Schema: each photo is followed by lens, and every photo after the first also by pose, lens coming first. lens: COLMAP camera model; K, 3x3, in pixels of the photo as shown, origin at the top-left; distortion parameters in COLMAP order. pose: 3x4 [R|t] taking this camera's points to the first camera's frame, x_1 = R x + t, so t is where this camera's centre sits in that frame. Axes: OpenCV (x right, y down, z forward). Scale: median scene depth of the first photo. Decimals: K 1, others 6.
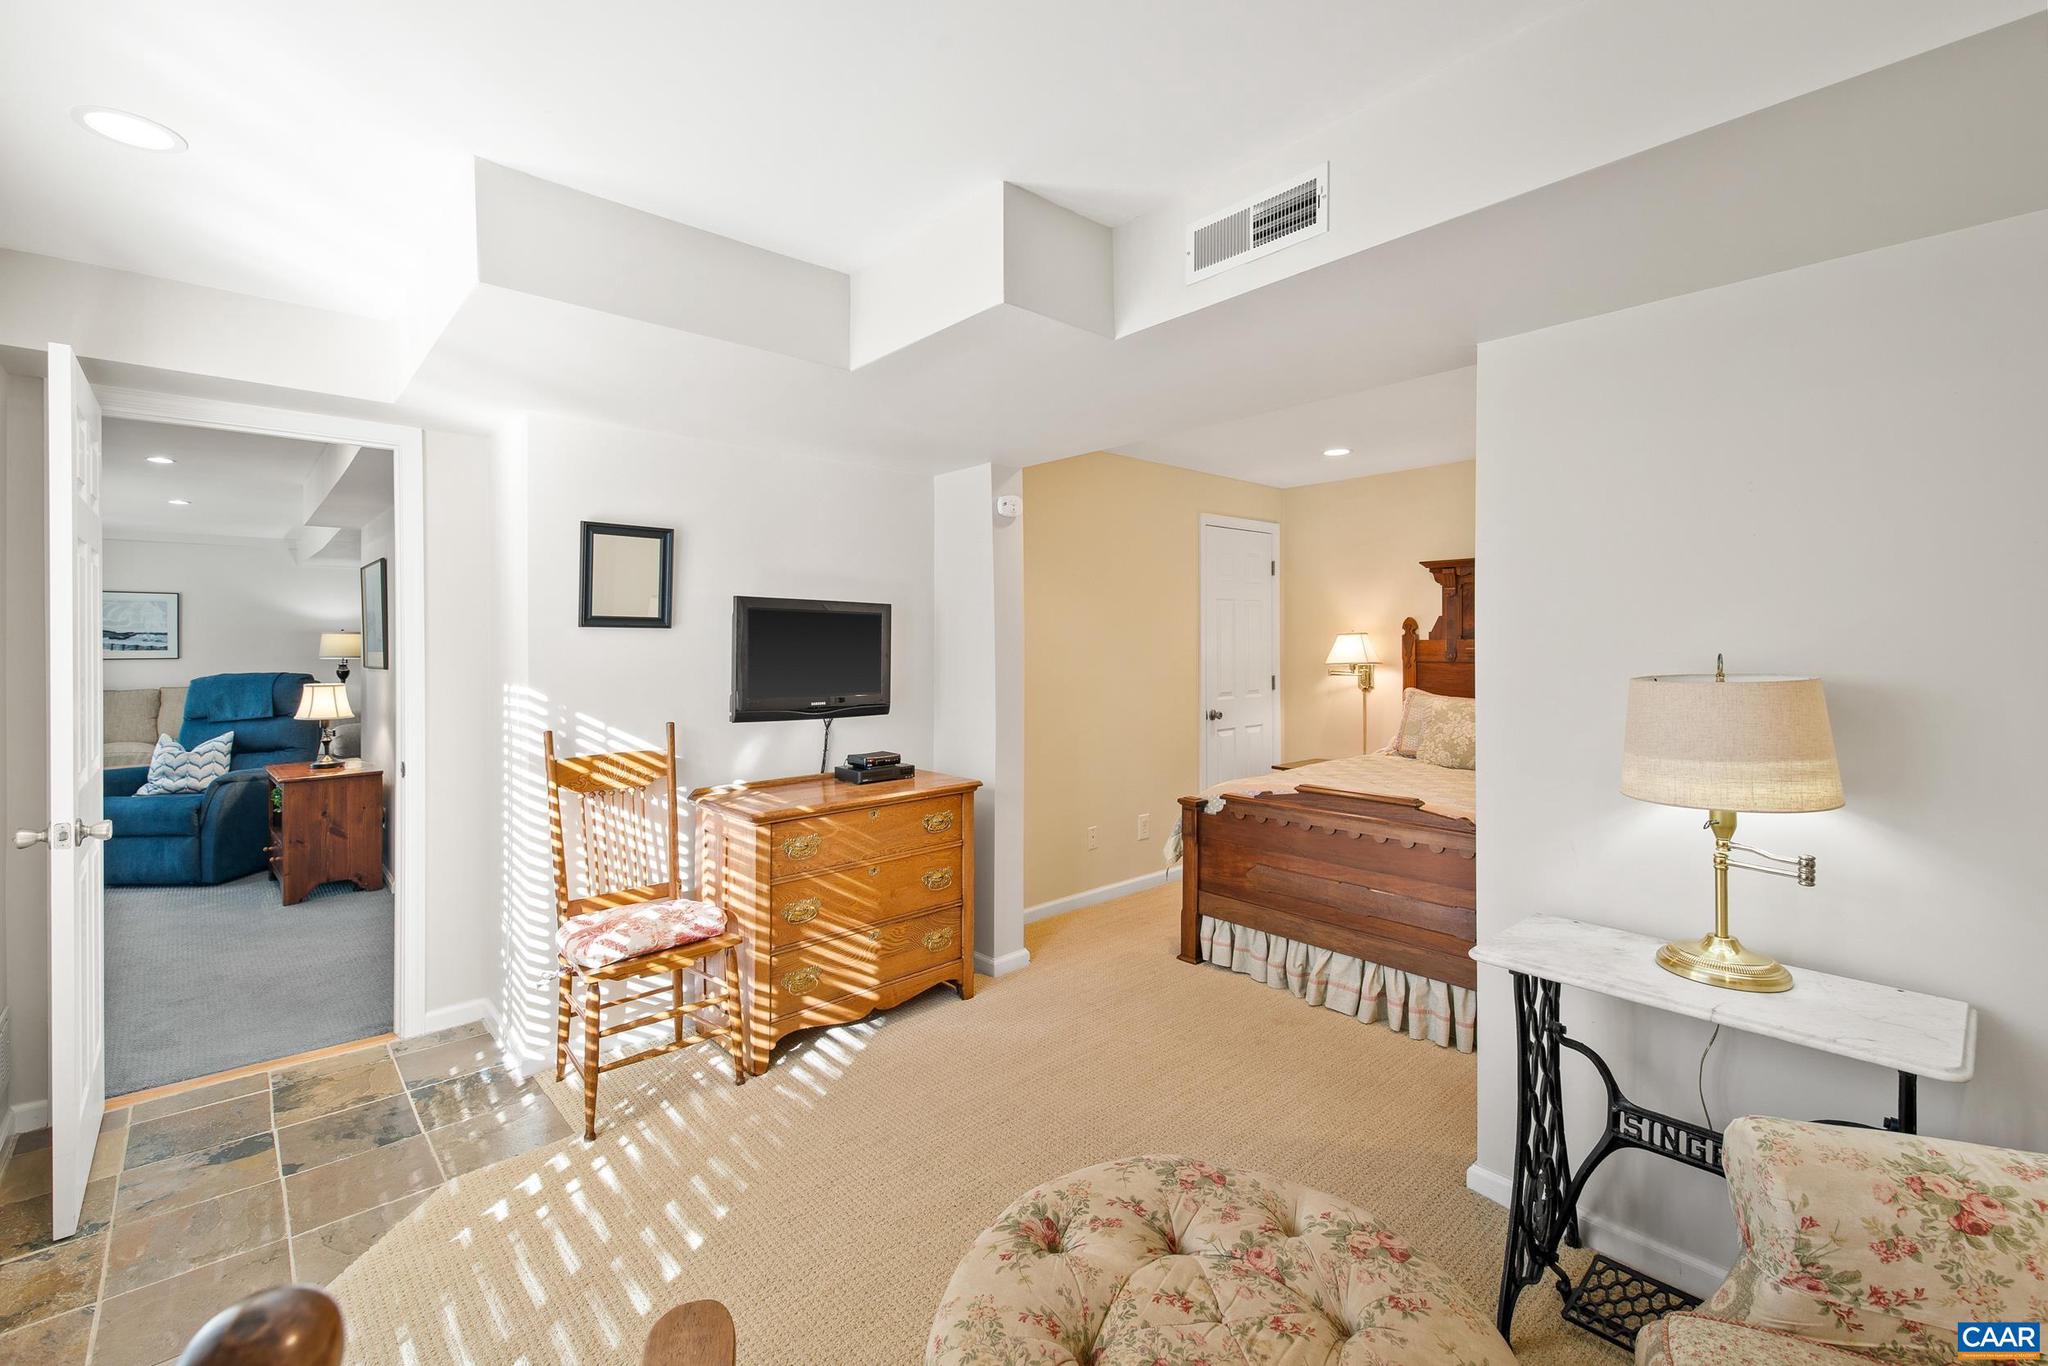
lens RADIAL K [[886.0, 0, 1016.5], [0, 886.0, 640.9], [0, 0, 1]] dist [0.023640, -0.001790]
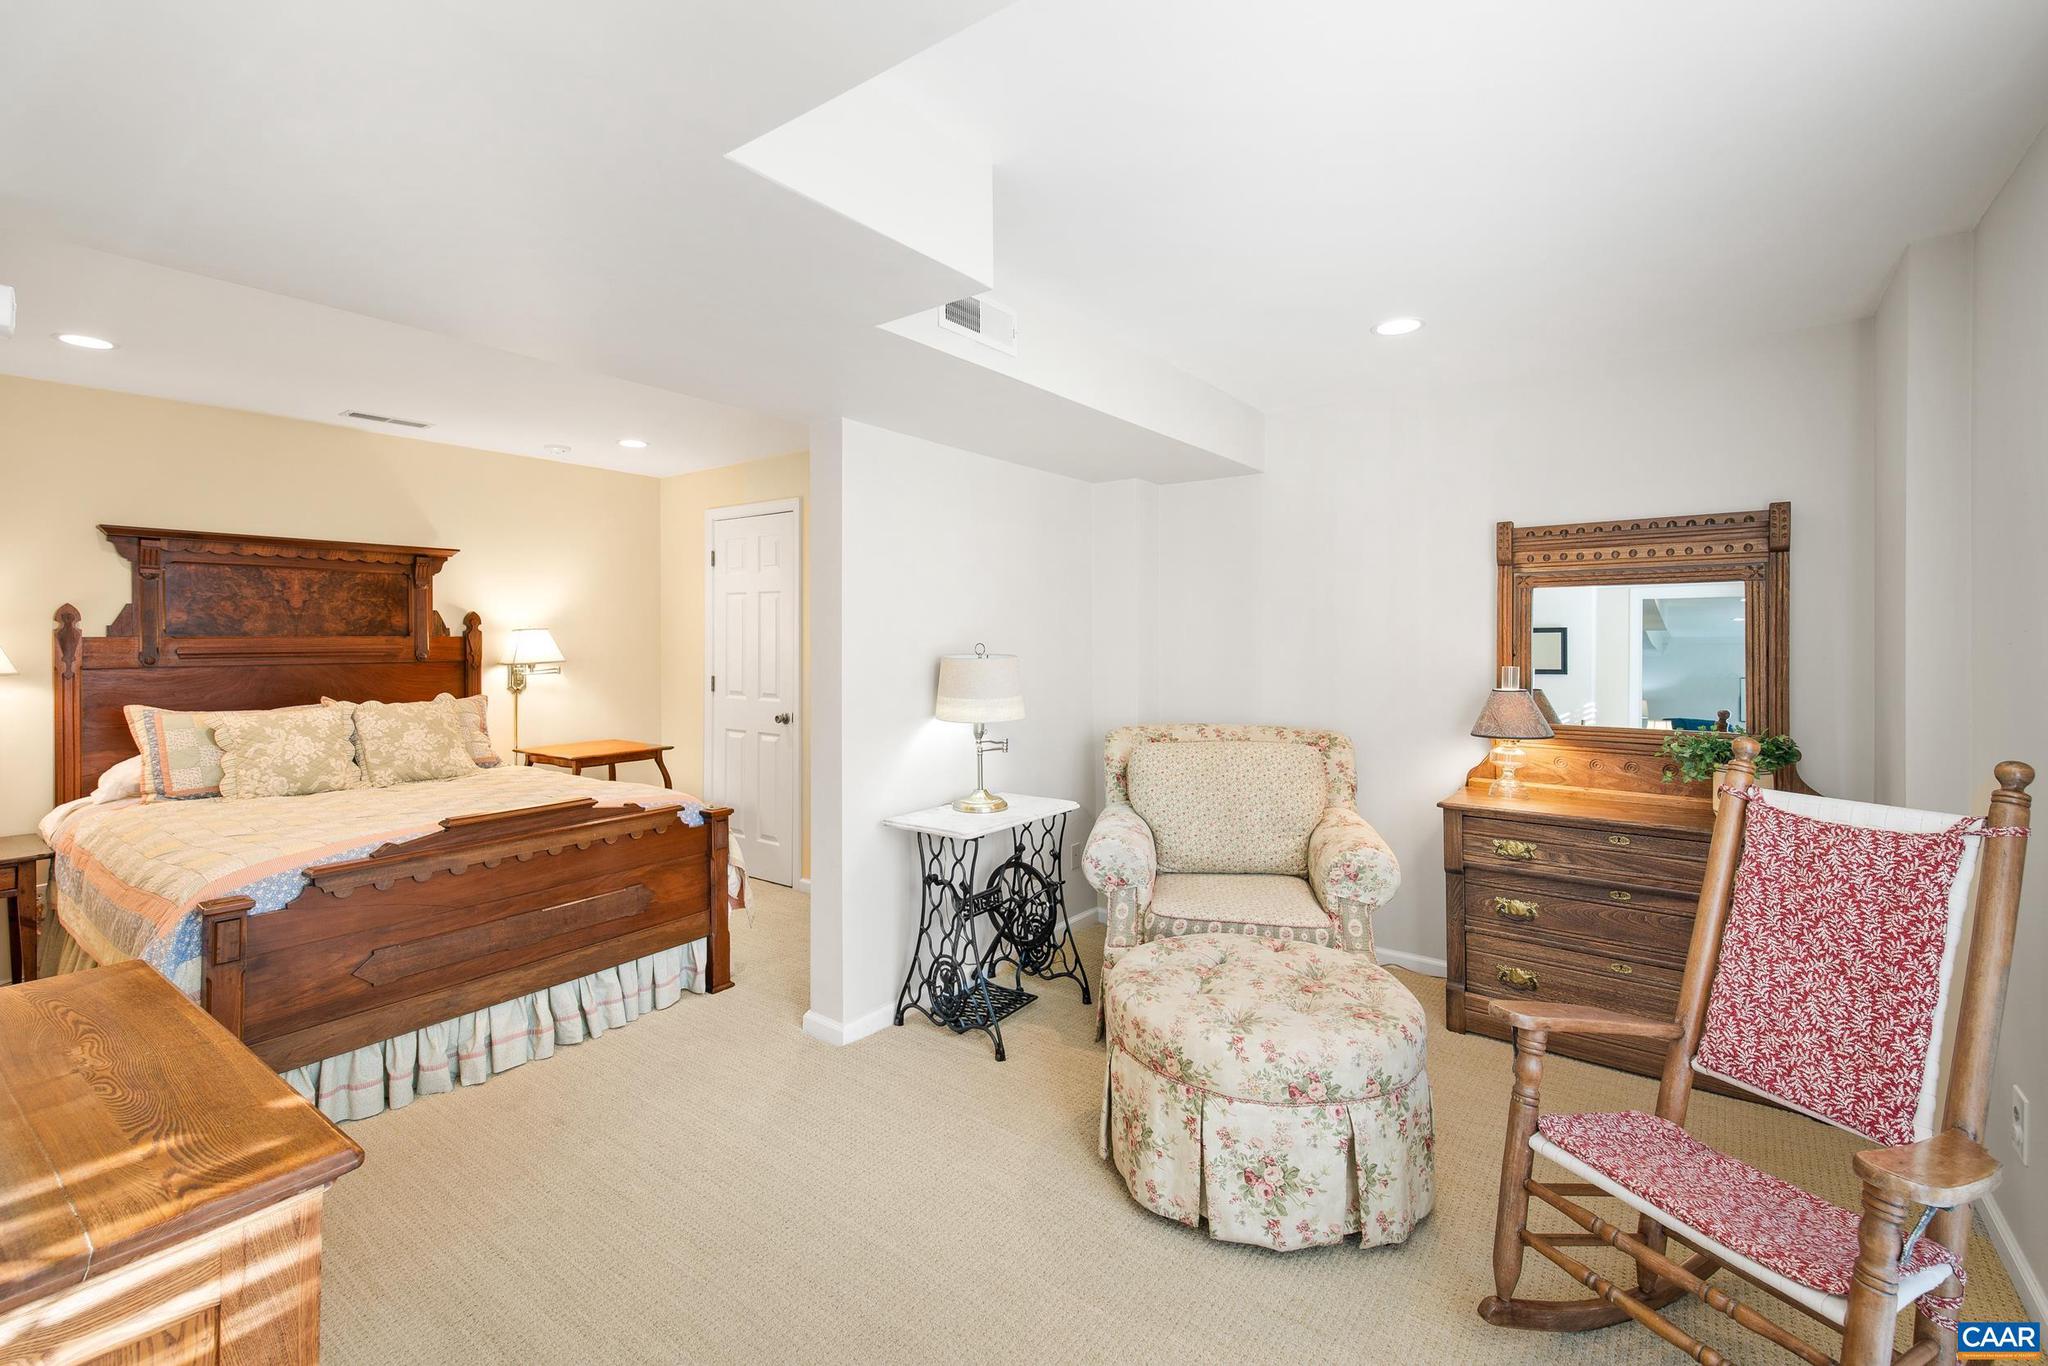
lens RADIAL K [[886.0, 0, 1011.2], [0, 886.0, 638.1], [0, 0, 1]] dist [0.023640, -0.001790]
pose [[-0.194872, 0.000005, 0.980829, -0.565223], [0.002195, 0.999997, 0.000431, 0.001569], [-0.980826, 0.002237, -0.194872, 0.676271]]
